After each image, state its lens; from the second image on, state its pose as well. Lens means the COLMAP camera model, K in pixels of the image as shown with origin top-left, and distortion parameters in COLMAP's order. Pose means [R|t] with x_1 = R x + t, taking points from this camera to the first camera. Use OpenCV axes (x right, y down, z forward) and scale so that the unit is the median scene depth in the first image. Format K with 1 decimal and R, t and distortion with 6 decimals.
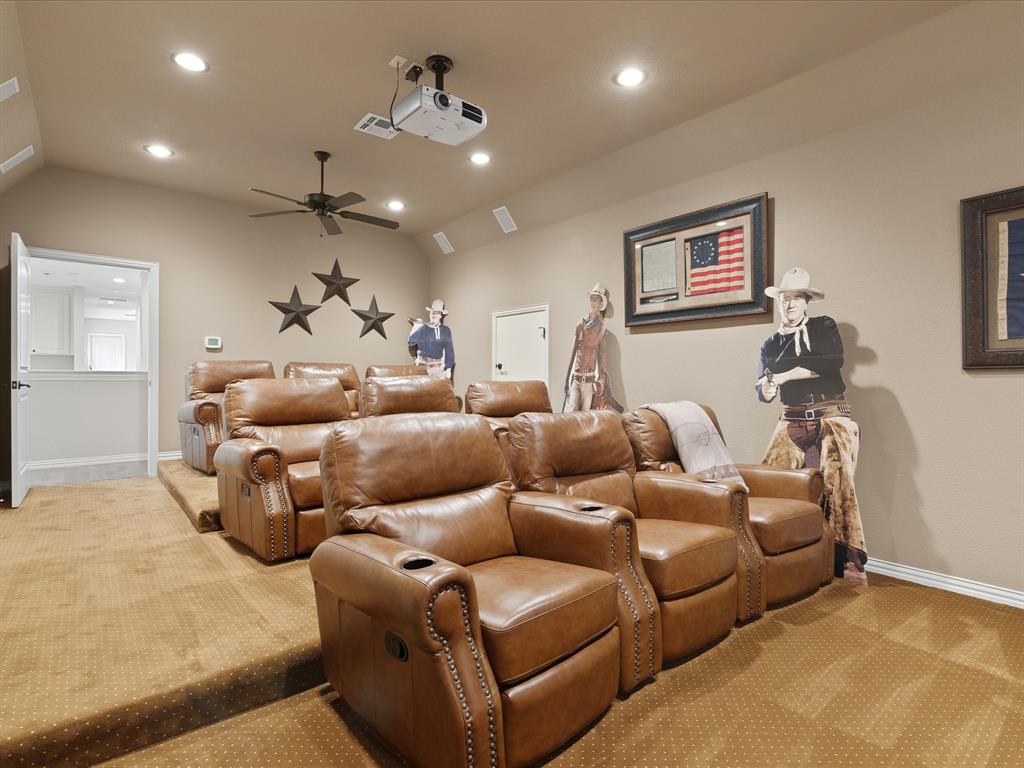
lens RADIAL K [[529.7, 0, 512.6], [0, 529.7, 379.1], [0, 0, 1]] dist [-0.001616, 0.000948]
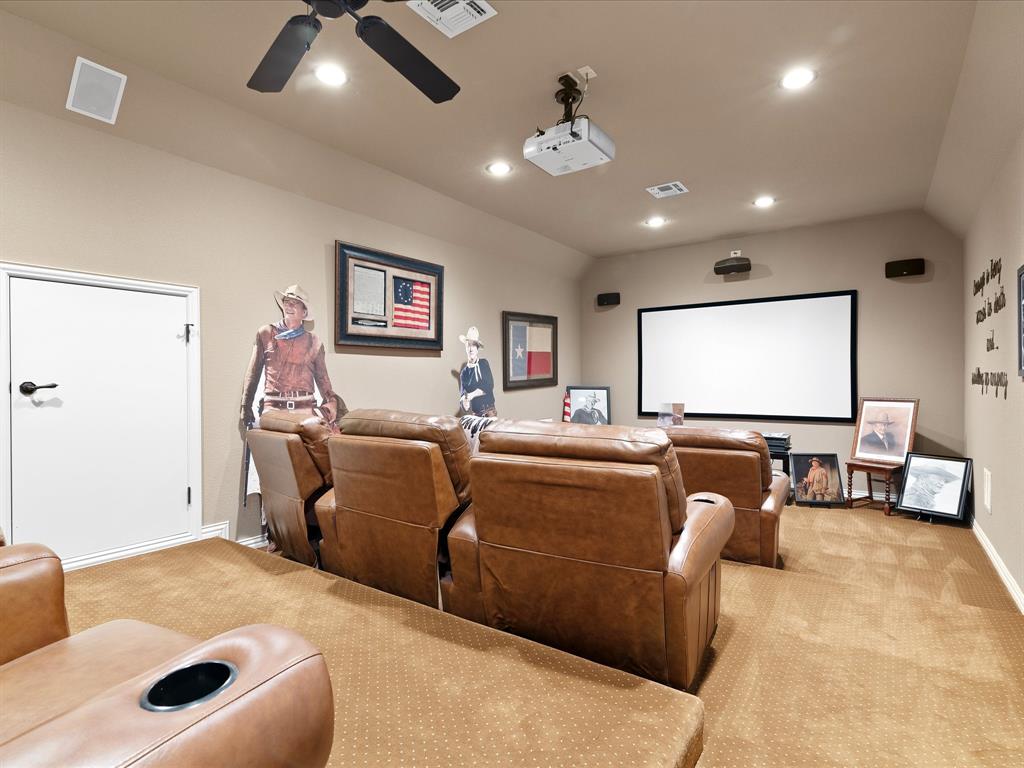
lens RADIAL K [[529.7, 0, 511.4], [0, 529.7, 381.6], [0, 0, 1]] dist [-0.001616, 0.000948]
pose [[-0.276006, -0.000724, 0.961156, -0.814901], [0.010996, 0.999932, 0.003911, -0.038506], [-0.961093, 0.011648, -0.275979, 1.050509]]
